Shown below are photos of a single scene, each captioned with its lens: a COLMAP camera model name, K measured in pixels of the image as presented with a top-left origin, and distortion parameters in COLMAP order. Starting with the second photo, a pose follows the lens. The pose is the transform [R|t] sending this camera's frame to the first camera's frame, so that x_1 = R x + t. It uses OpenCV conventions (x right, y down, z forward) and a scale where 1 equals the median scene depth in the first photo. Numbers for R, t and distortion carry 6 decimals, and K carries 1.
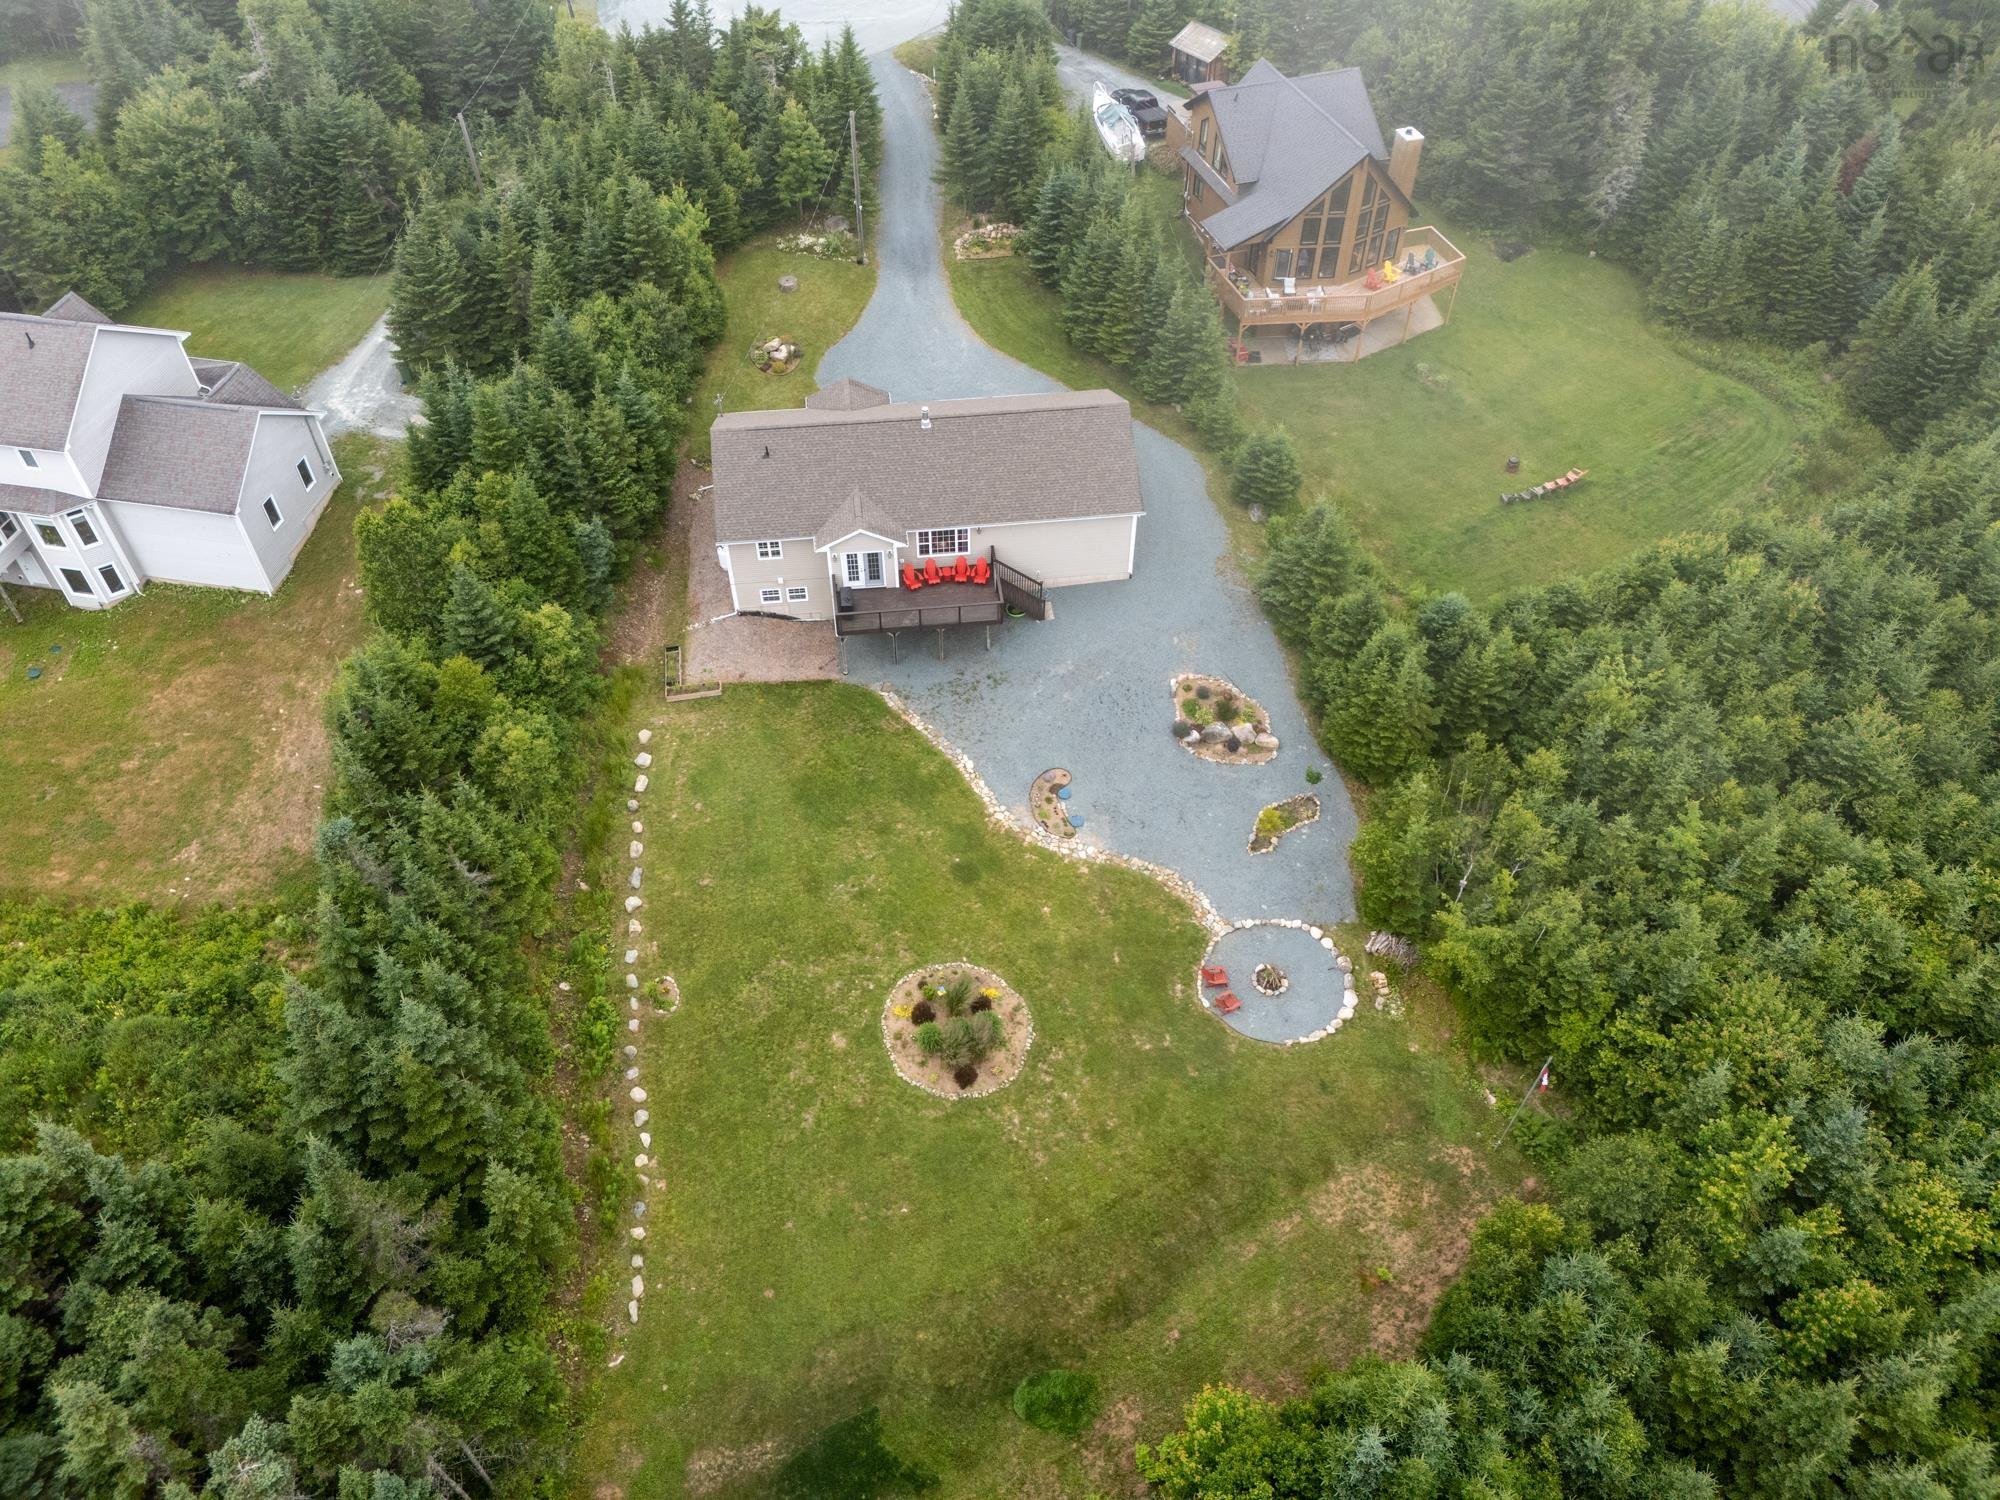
lens RADIAL K [[1464.2, 0, 1000.3], [0, 1464.2, 739.3], [0, 0, 1]] dist [0.099849, -0.109100]
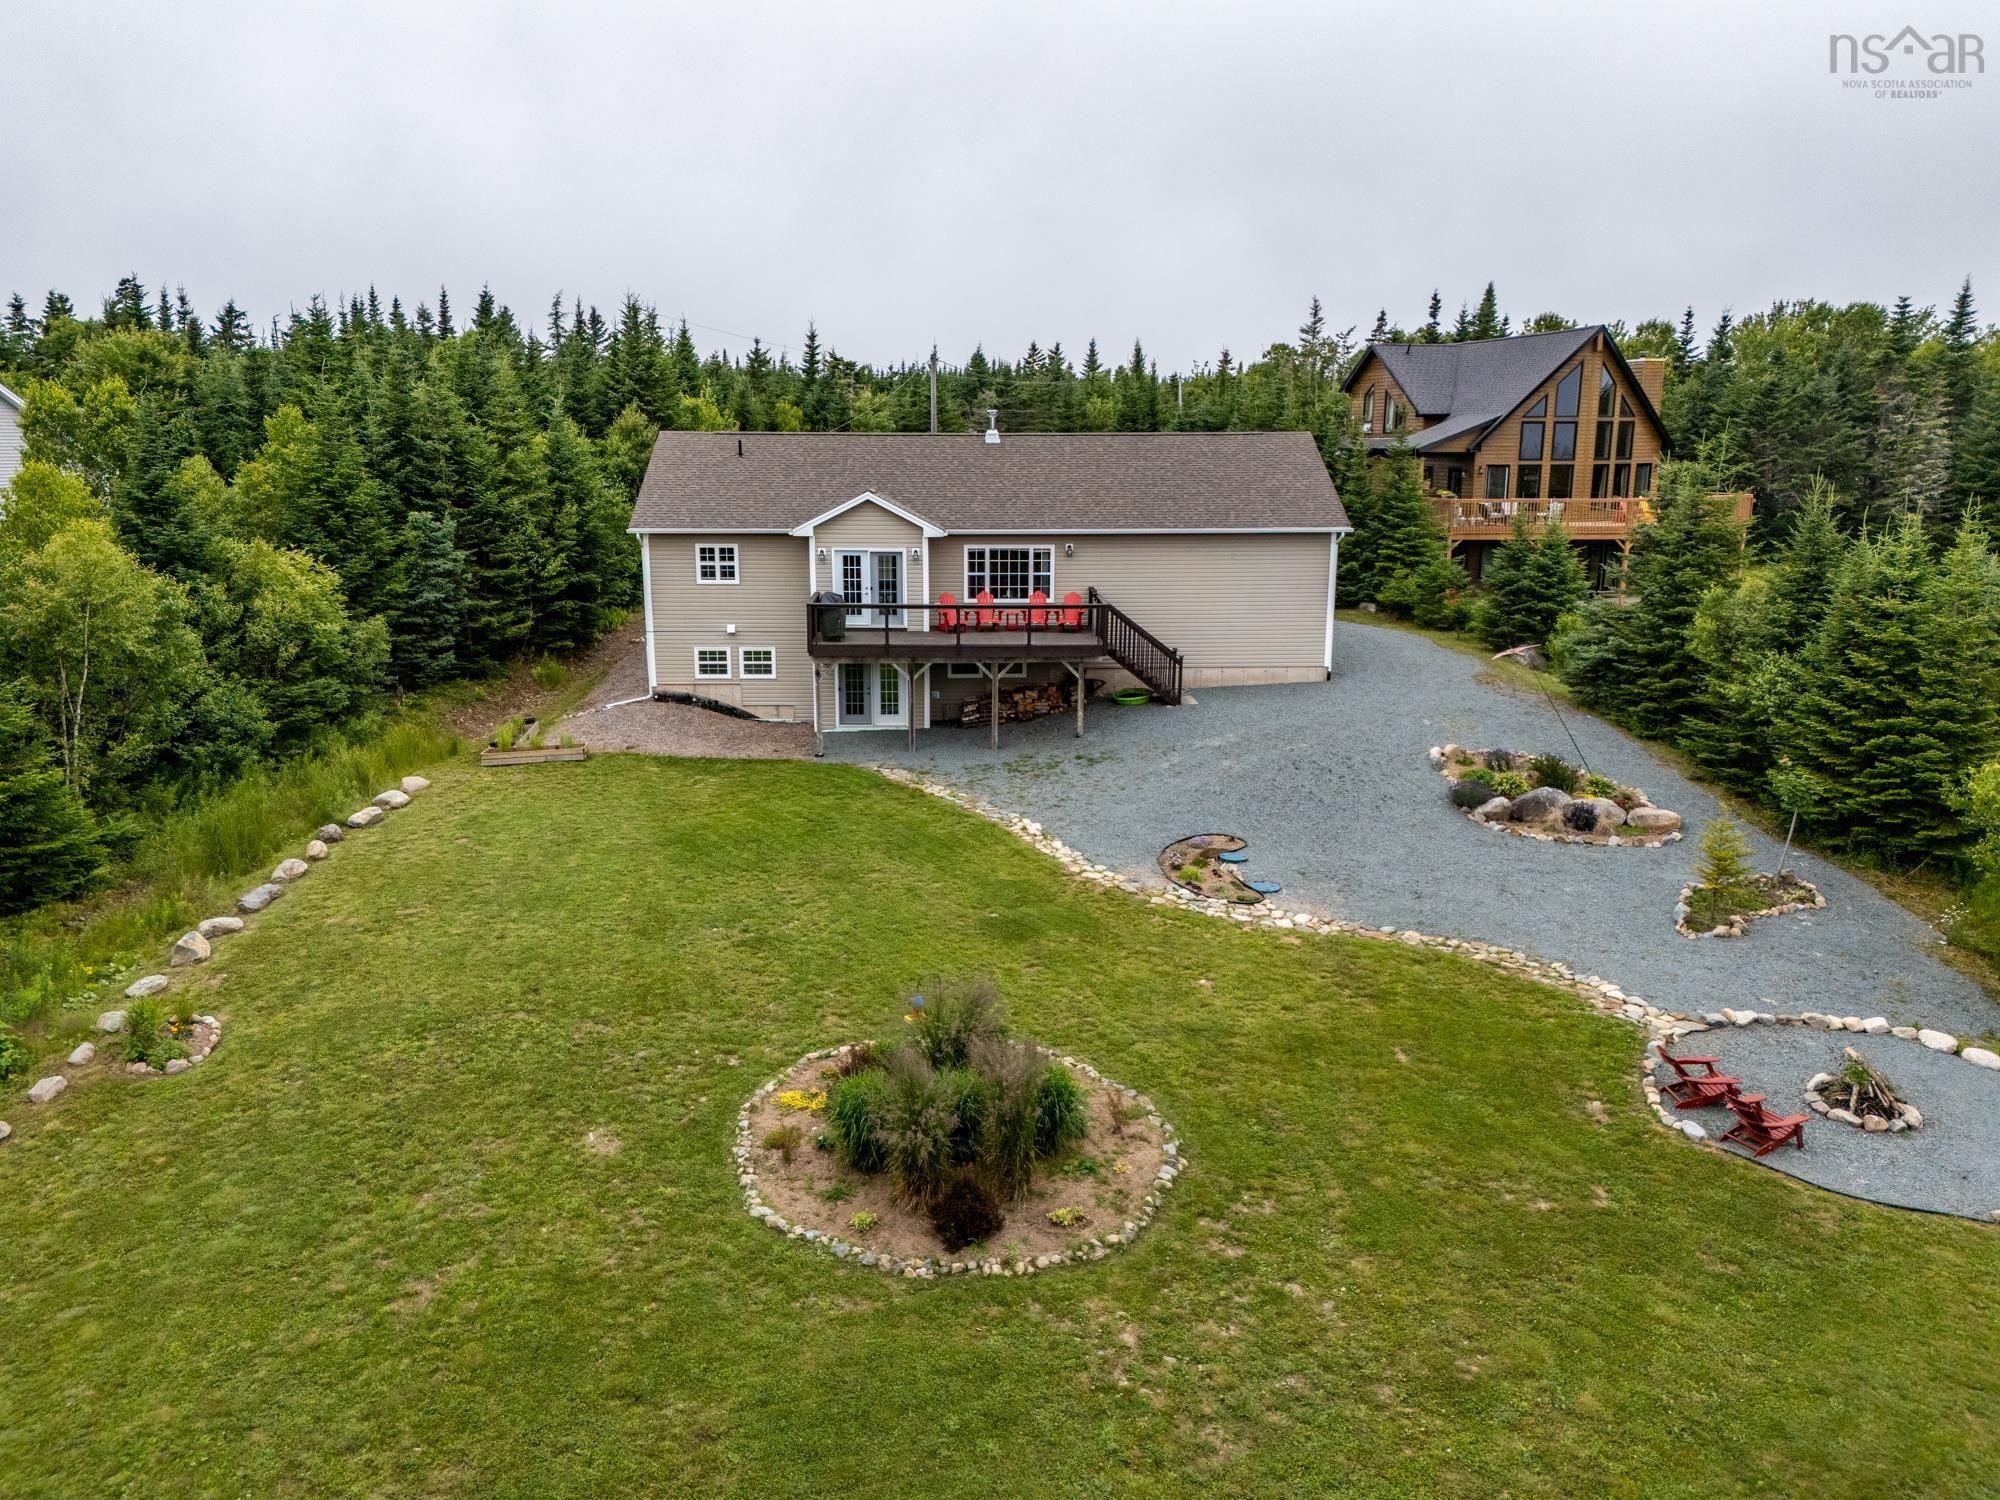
lens RADIAL K [[1456.5, 0, 1000.0], [0, 1456.5, 750.0], [0, 0, 1]] dist [0.090610, -0.109643]
pose [[0.996767, 0.017921, -0.078321, 0.005502], [-0.058903, 0.825952, -0.560654, 0.278919], [0.054642, 0.563455, 0.824338, 0.600007]]
